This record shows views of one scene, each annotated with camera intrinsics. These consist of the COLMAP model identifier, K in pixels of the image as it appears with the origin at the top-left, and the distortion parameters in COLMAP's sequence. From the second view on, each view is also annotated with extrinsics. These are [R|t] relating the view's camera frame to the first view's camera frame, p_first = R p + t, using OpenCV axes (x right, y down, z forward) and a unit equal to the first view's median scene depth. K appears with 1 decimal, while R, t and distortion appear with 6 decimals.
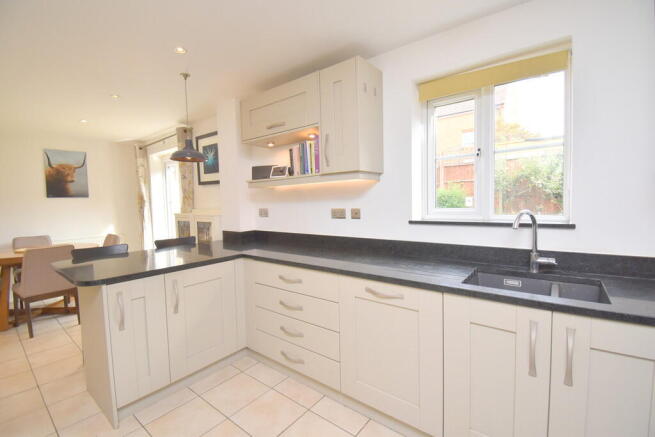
lens RADIAL K [[292.0, 0, 325.3], [0, 292.0, 220.7], [0, 0, 1]] dist [-0.004845, -0.000967]
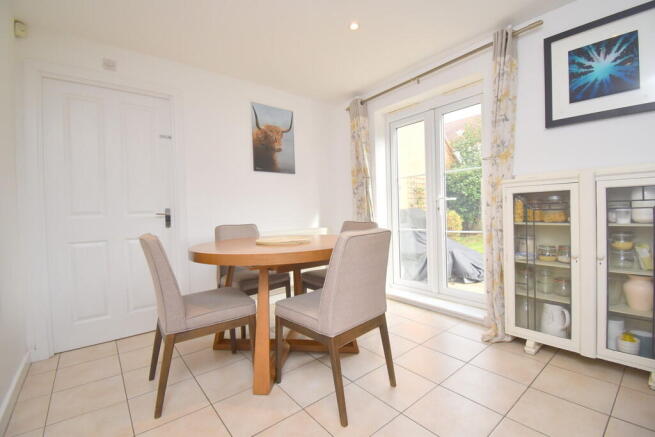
lens RADIAL K [[292.0, 0, 331.2], [0, 292.0, 216.1], [0, 0, 1]] dist [-0.004845, -0.000967]
pose [[0.980618, -0.005652, -0.195850, -0.616525], [-0.003475, 0.998925, -0.046223, 0.057753], [0.195900, 0.046007, 0.979544, 0.341846]]
